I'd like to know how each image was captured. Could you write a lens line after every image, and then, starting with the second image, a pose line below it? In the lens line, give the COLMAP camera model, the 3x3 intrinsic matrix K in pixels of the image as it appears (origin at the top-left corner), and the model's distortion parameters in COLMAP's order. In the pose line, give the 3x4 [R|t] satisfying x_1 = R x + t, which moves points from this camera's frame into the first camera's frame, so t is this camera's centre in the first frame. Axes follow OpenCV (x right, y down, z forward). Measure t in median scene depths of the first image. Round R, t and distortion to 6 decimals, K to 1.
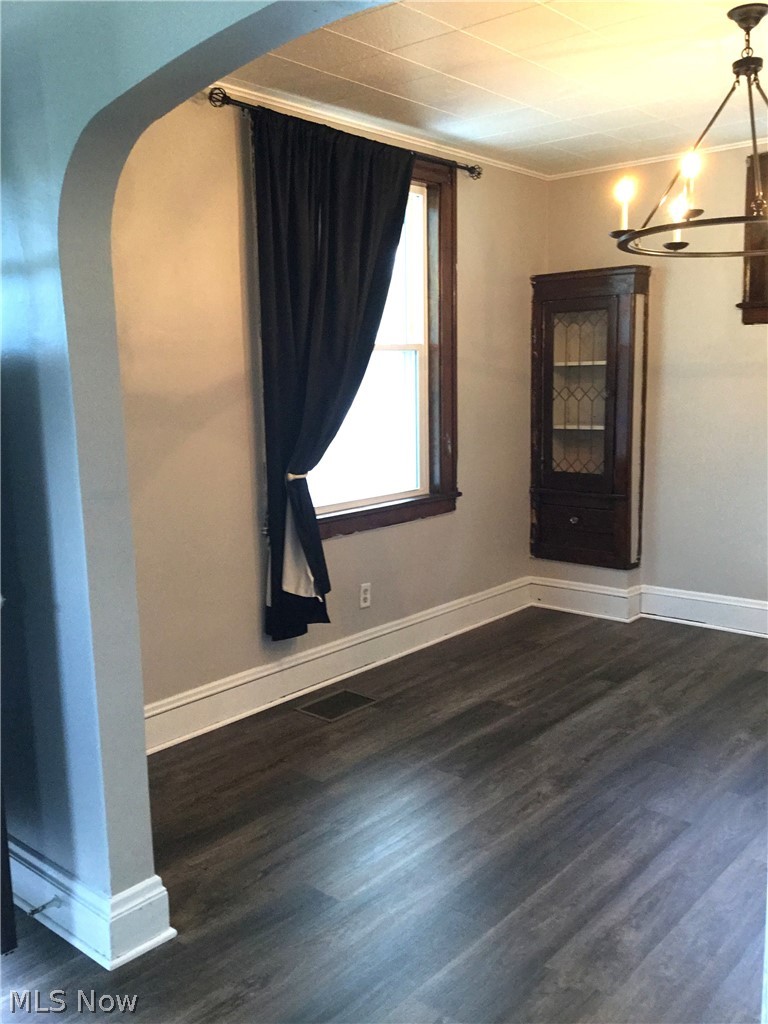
lens RADIAL K [[910.6, 0, 384.0], [0, 910.6, 512.0], [0, 0, 1]] dist [0.001675, -0.102061]
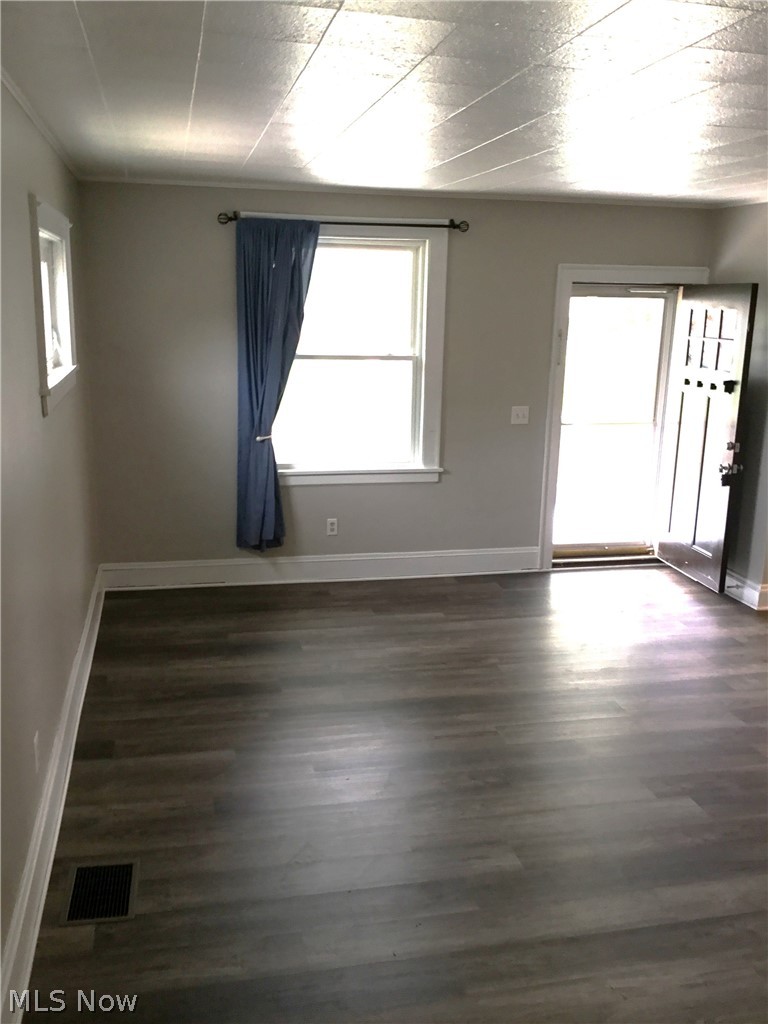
lens RADIAL K [[923.2, 0, 396.6], [0, 923.2, 515.0], [0, 0, 1]] dist [0.139025, -0.233110]
pose [[0.808184, 0.172658, -0.563052, 0.321004], [-0.127912, 0.984698, 0.118355, 0.029681], [0.574871, -0.023631, 0.817903, -1.723067]]
